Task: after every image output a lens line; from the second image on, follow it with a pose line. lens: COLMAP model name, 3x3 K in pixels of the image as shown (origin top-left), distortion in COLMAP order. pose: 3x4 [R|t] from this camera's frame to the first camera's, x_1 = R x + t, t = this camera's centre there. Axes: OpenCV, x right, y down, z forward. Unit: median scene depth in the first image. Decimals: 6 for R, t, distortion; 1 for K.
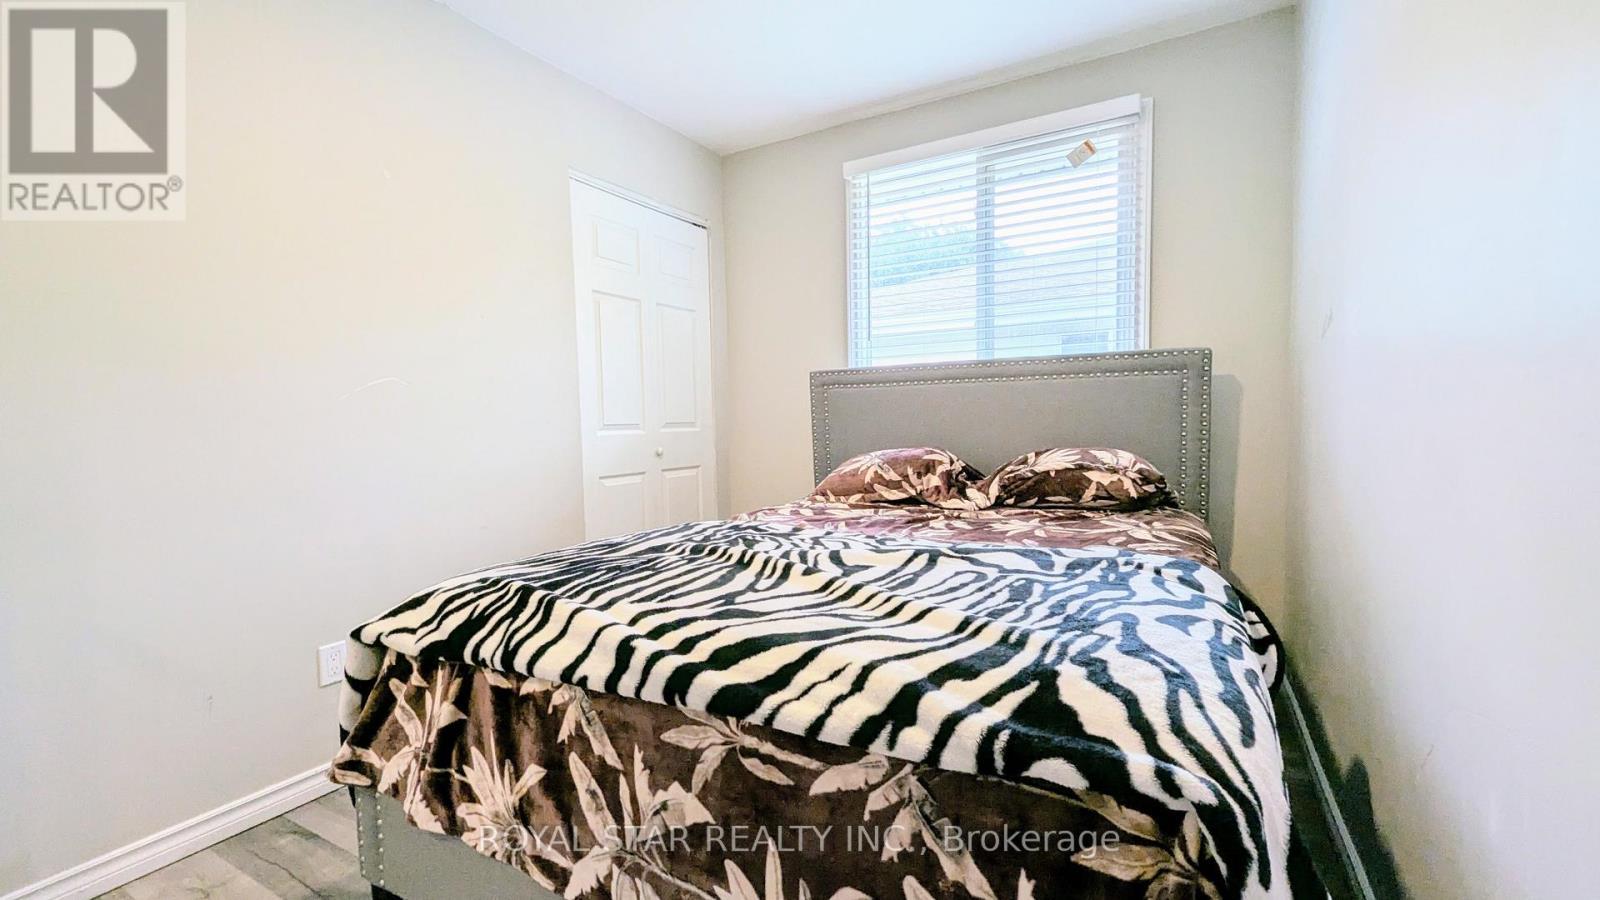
lens RADIAL K [[667.2, 0, 803.9], [0, 667.2, 459.5], [0, 0, 1]] dist [0.002196, 0.000243]
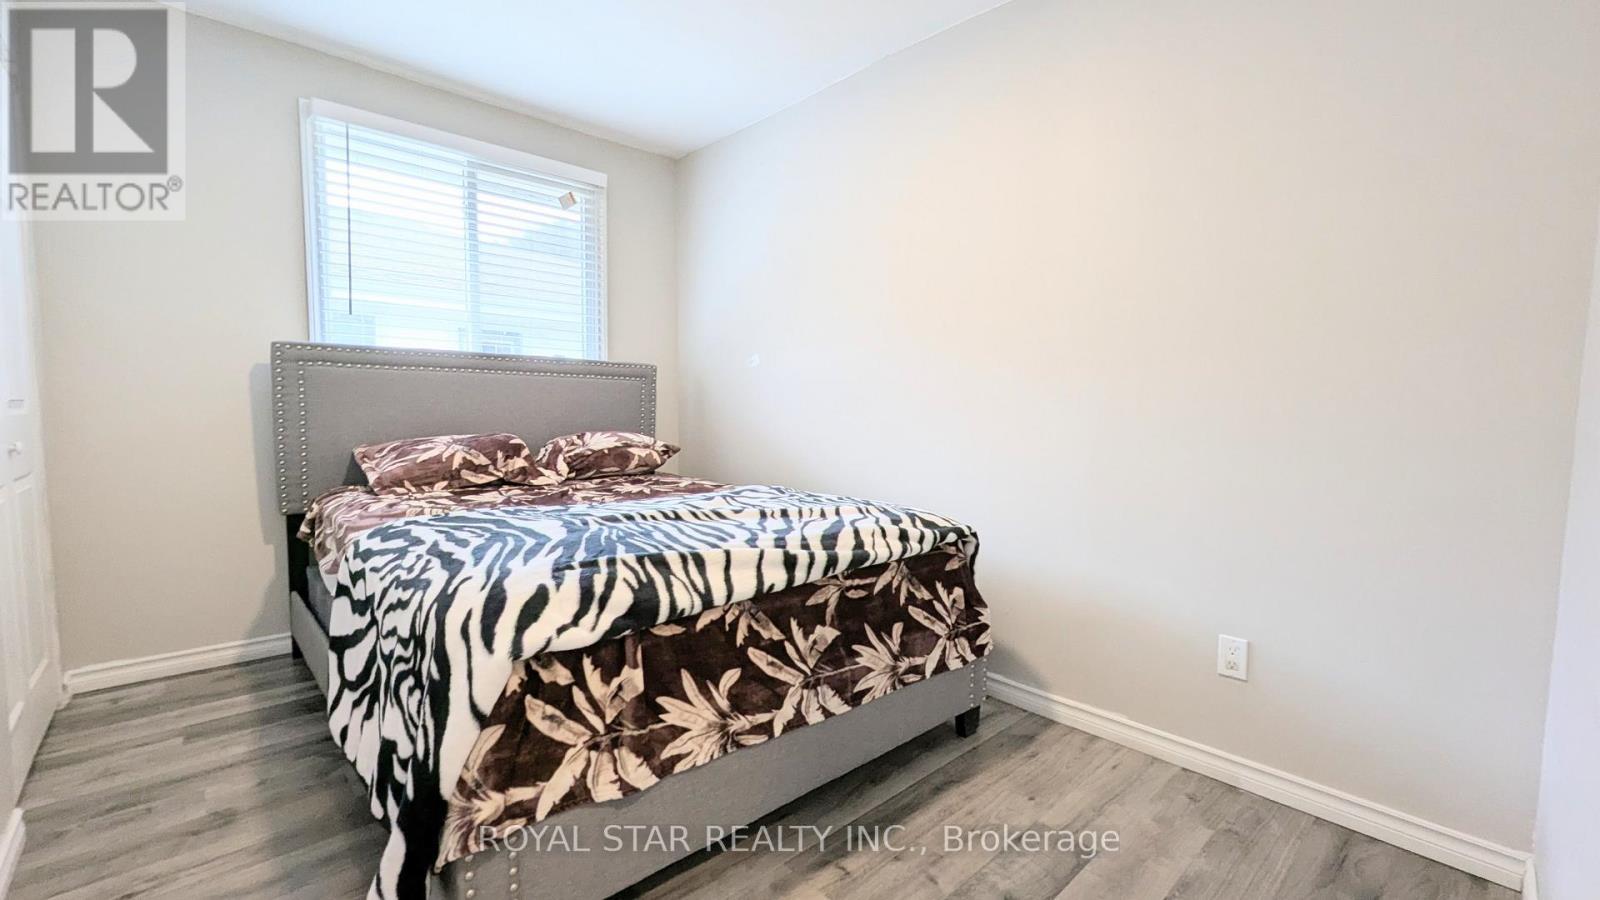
lens RADIAL K [[667.2, 0, 803.9], [0, 667.2, 459.5], [0, 0, 1]] dist [0.002196, 0.000243]
pose [[0.297967, -0.048591, 0.953339, -0.820612], [0.034936, 0.998590, 0.039978, -0.001455], [-0.953937, 0.021394, 0.299244, 0.238852]]
